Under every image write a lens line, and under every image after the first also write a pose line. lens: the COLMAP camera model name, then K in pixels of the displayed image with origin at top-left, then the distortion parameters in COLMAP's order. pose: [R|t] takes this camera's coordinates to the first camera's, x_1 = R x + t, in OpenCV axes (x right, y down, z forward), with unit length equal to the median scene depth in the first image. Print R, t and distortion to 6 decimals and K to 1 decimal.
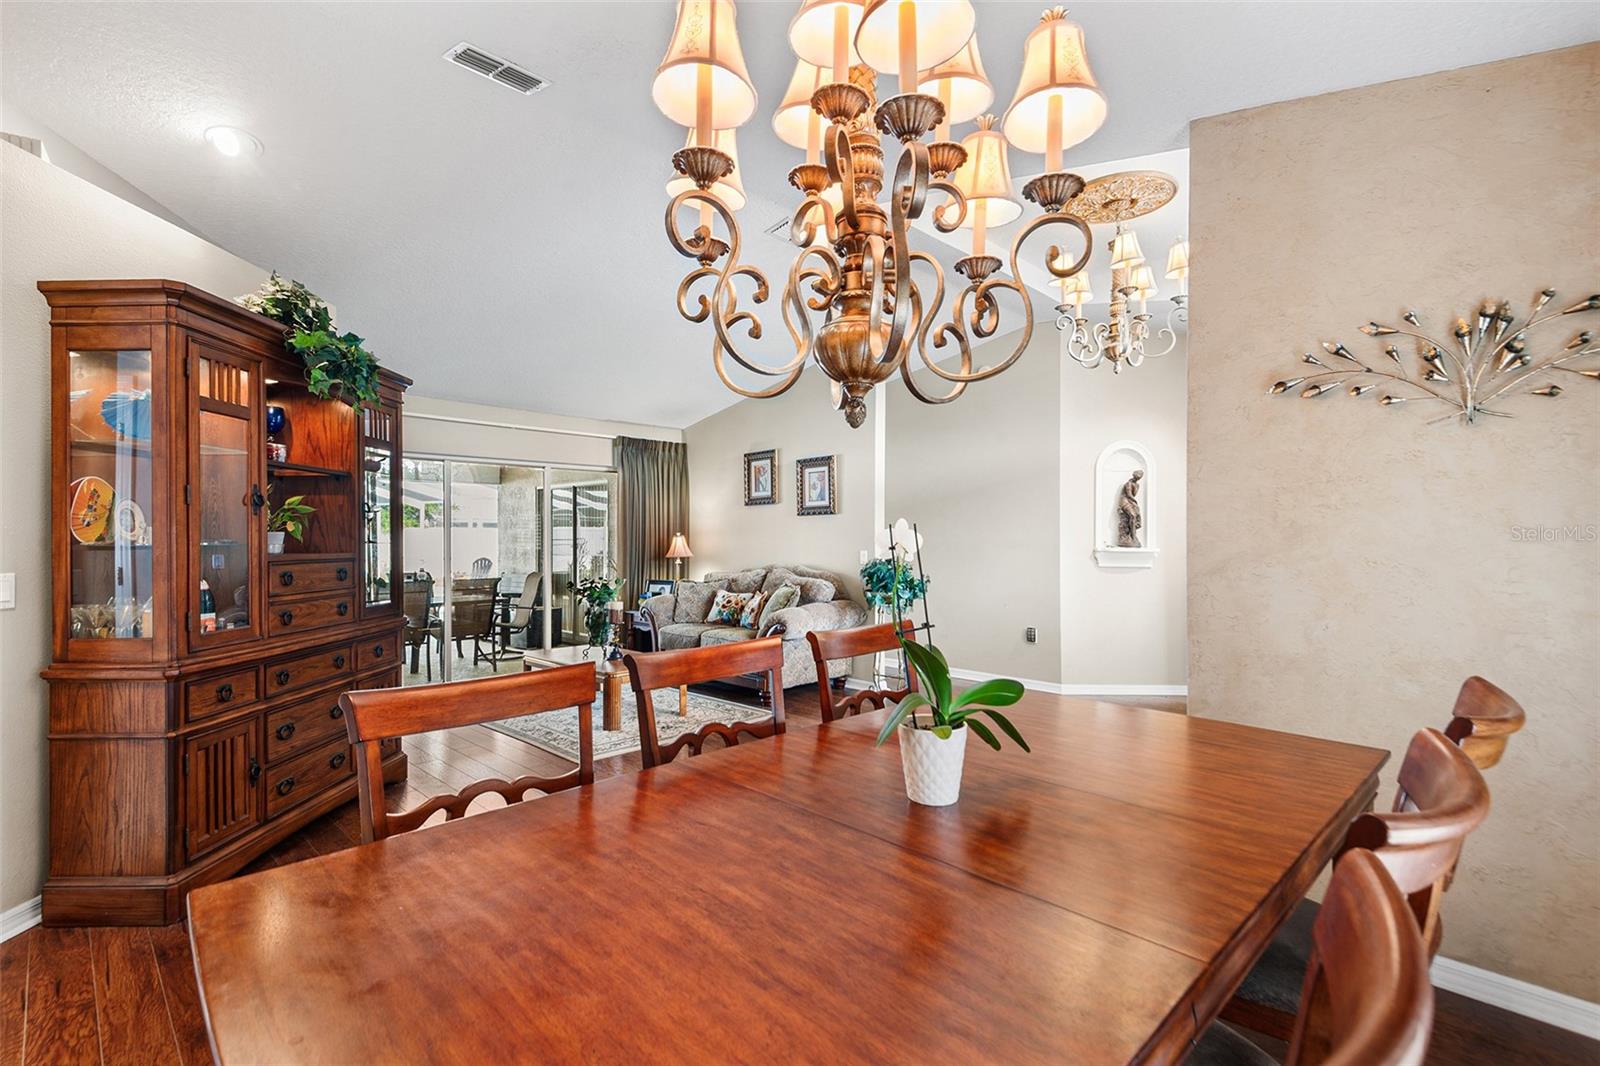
lens RADIAL K [[734.5, 0, 795.1], [0, 734.5, 534.3], [0, 0, 1]] dist [0.040554, -0.023700]
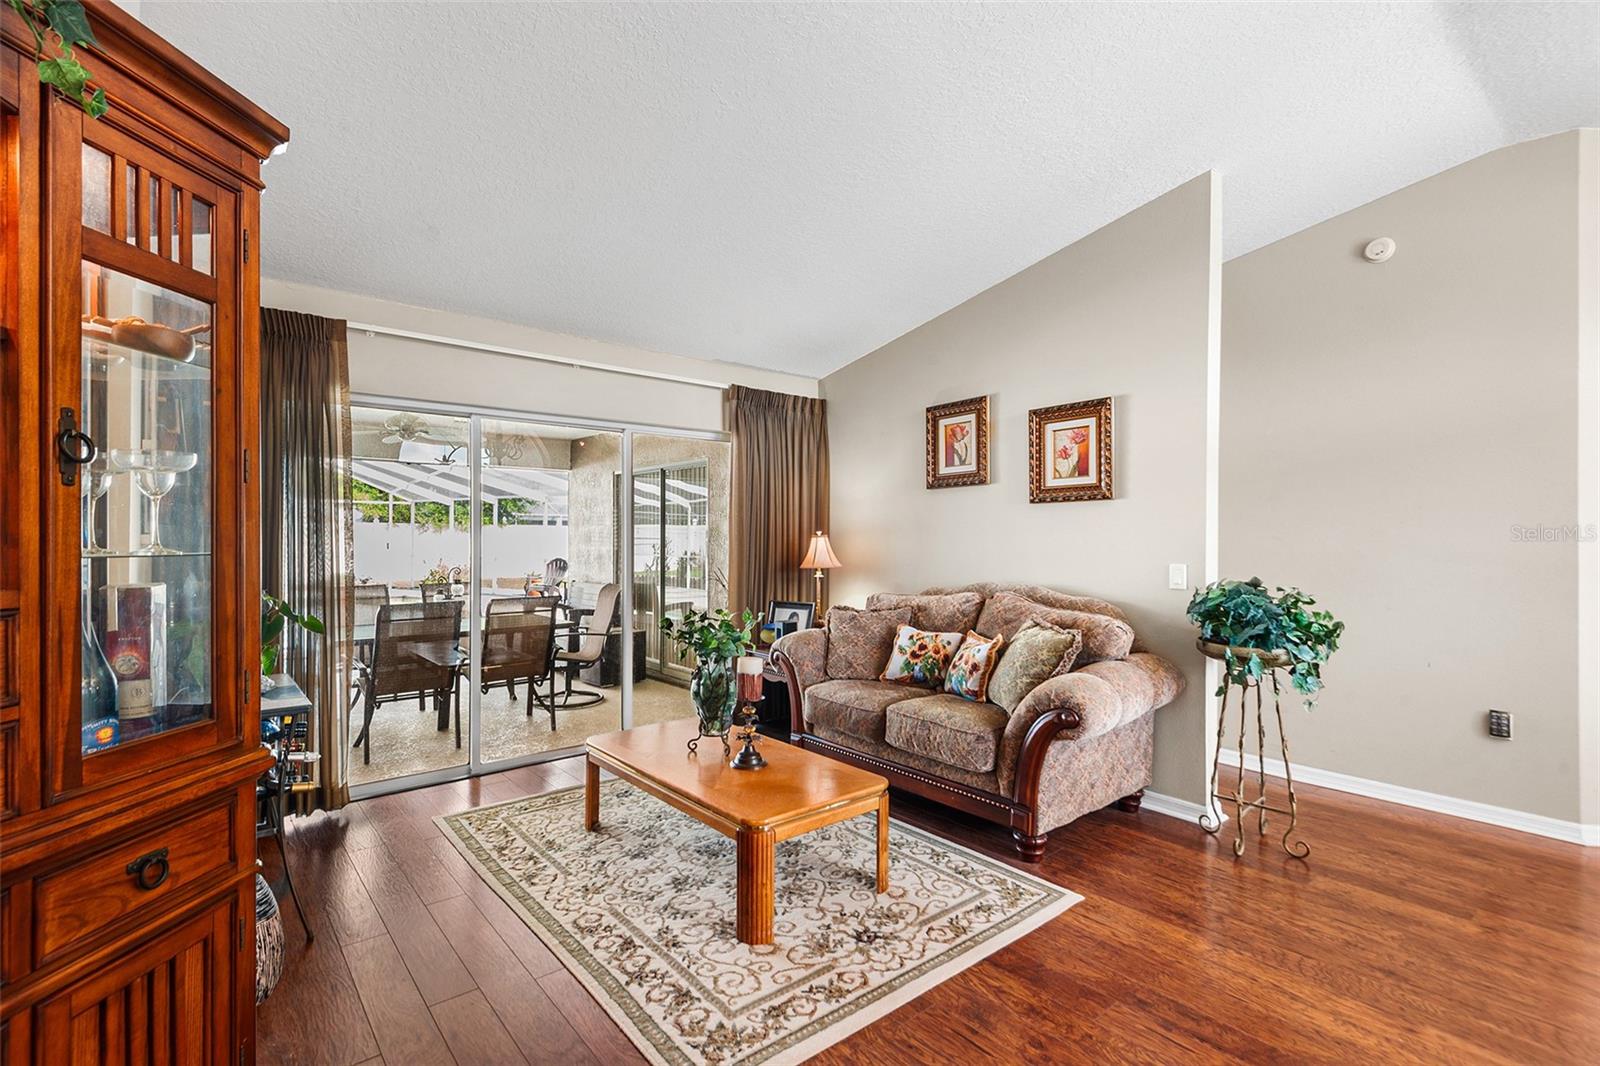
lens RADIAL K [[734.5, 0, 795.1], [0, 734.5, 534.3], [0, 0, 1]] dist [0.040554, -0.023700]
pose [[0.994855, 0.004296, -0.101216, -0.127388], [-0.004151, 0.999990, 0.001643, -0.000103], [0.101222, -0.001214, 0.994863, 0.382293]]
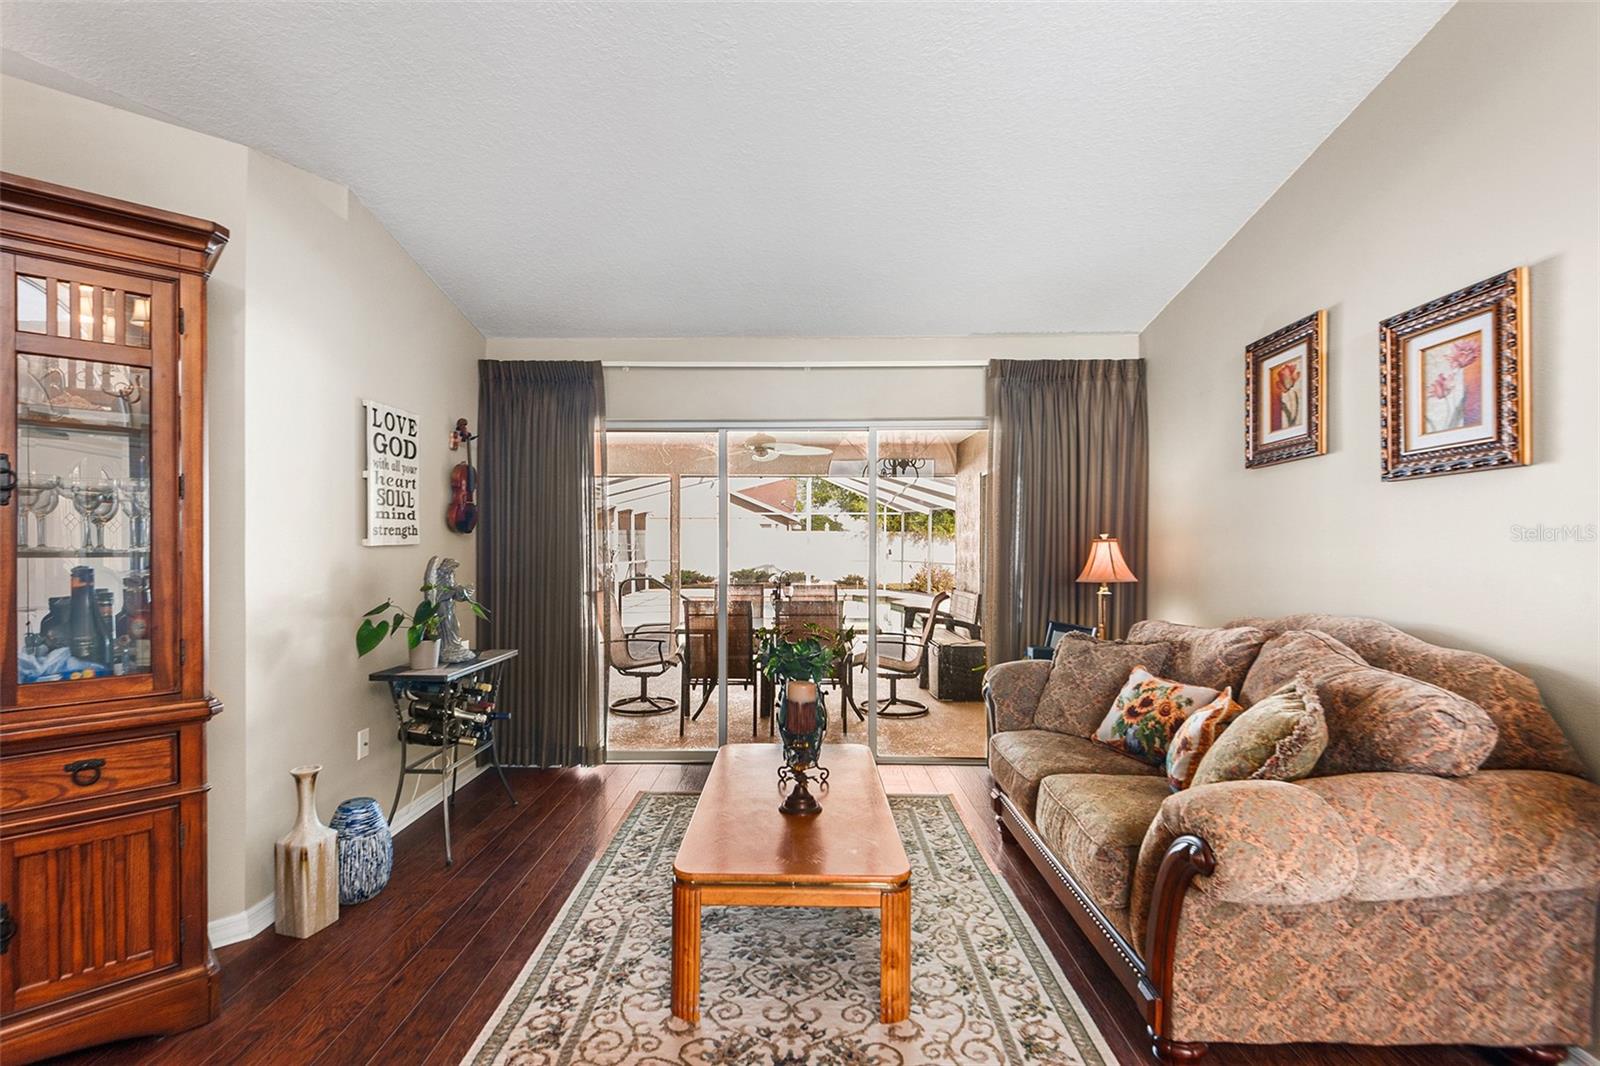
lens RADIAL K [[736.3, 0, 790.6], [0, 736.3, 548.1], [0, 0, 1]] dist [0.036461, -0.022685]
pose [[0.691980, 0.007784, -0.721875, 0.065249], [0.000841, 0.999932, 0.011588, 0.001890], [0.721916, -0.008626, 0.691926, 0.554337]]
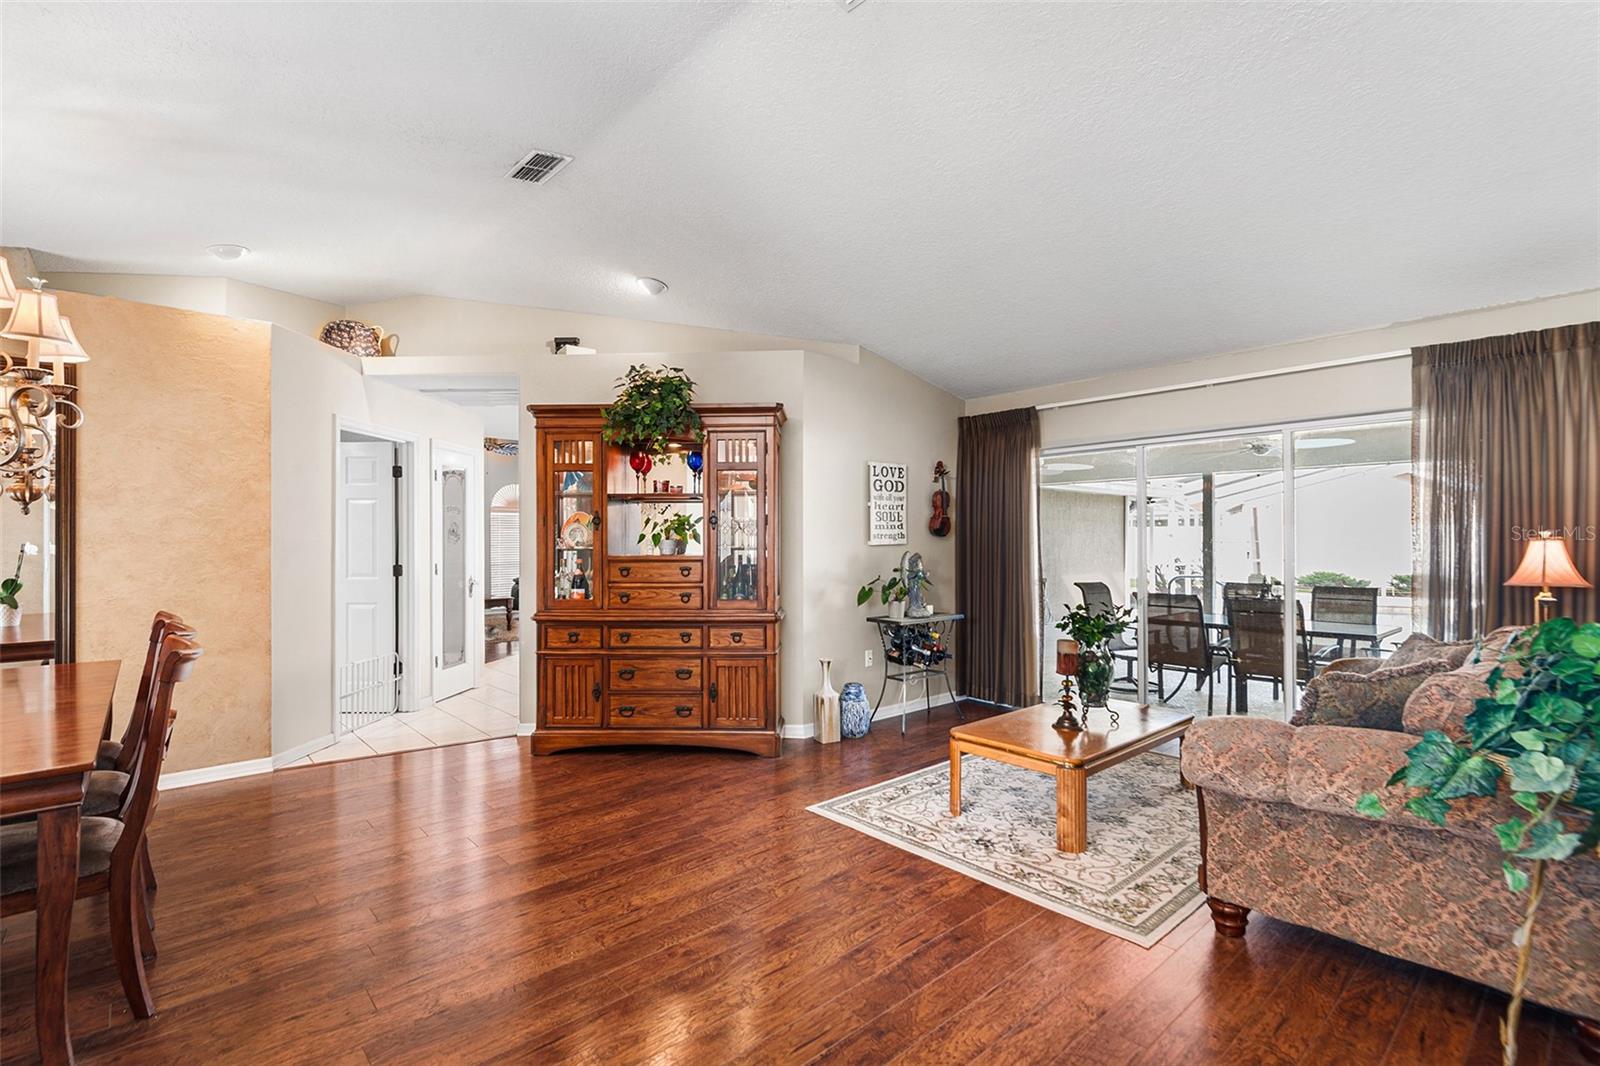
lens RADIAL K [[739.9, 0, 792.6], [0, 739.9, 535.4], [0, 0, 1]] dist [0.047089, -0.031477]
pose [[-0.061040, -0.006084, -0.998117, 0.354759], [0.008439, 0.999943, -0.006612, -0.000120], [0.998100, -0.008827, -0.060985, 0.648599]]
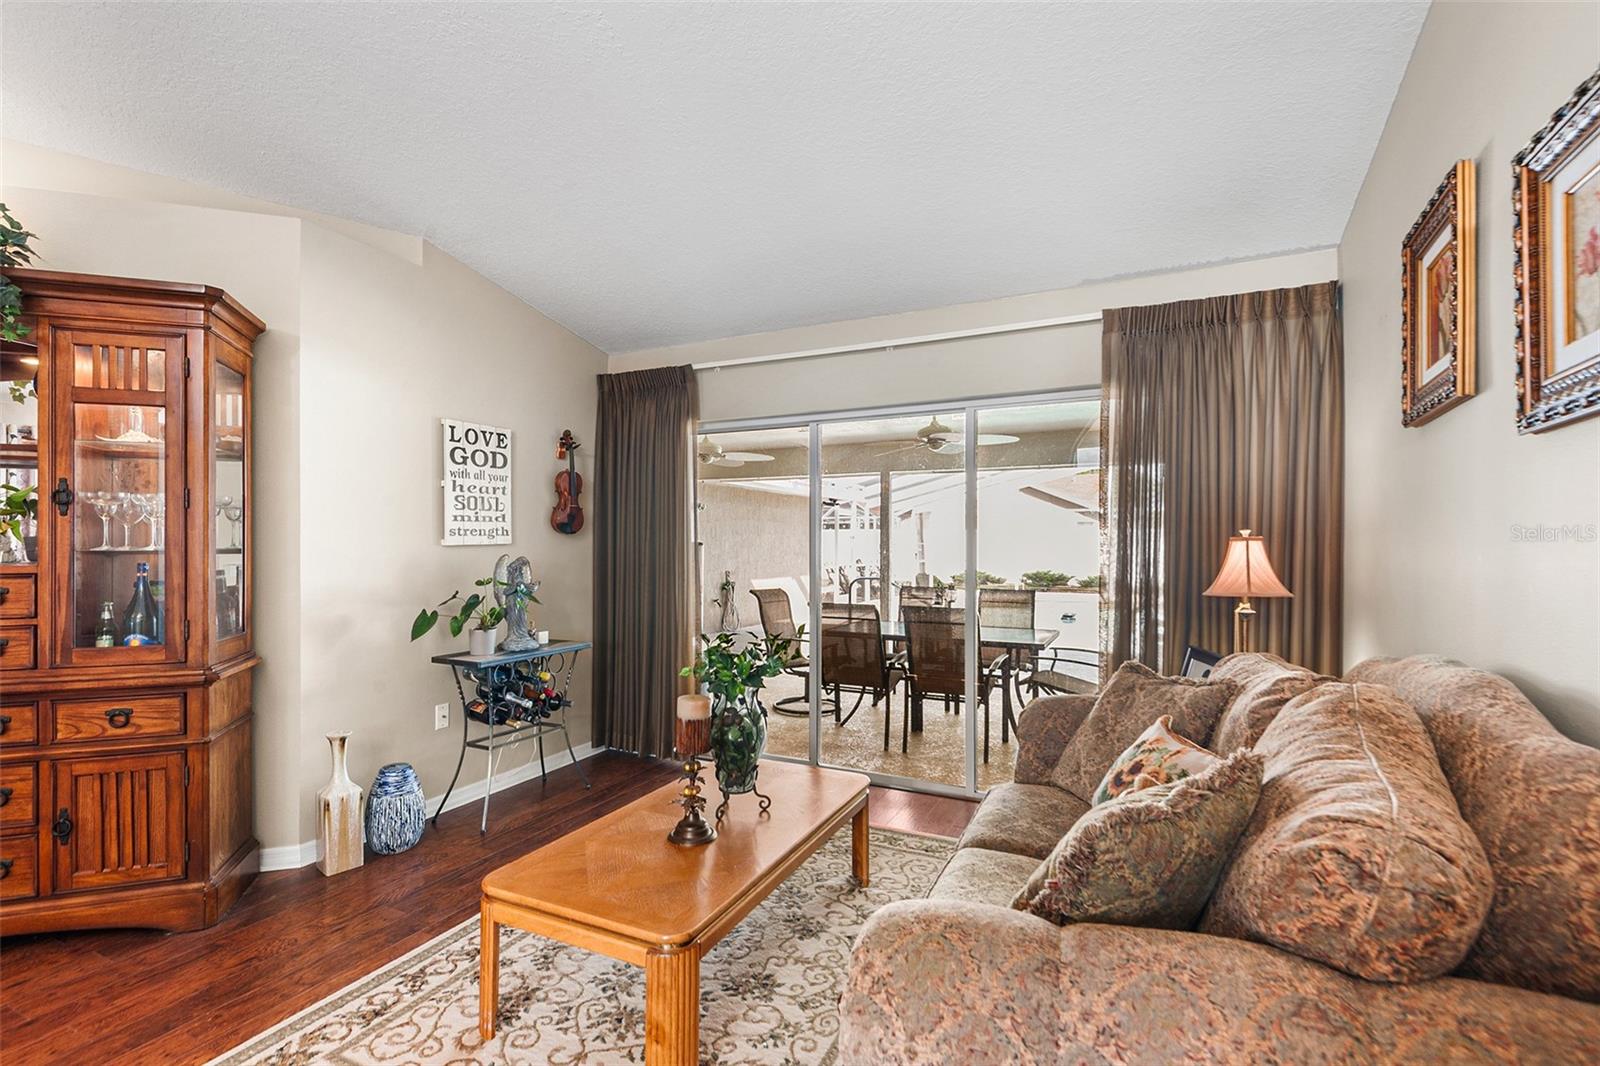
lens RADIAL K [[735.9, 0, 793.6], [0, 735.9, 543.8], [0, 0, 1]] dist [0.034758, -0.023612]
pose [[0.318992, 0.004007, -0.947749, 0.133404], [0.004172, 0.999975, 0.005632, 0.002502], [0.947748, -0.005751, 0.318968, 0.750901]]
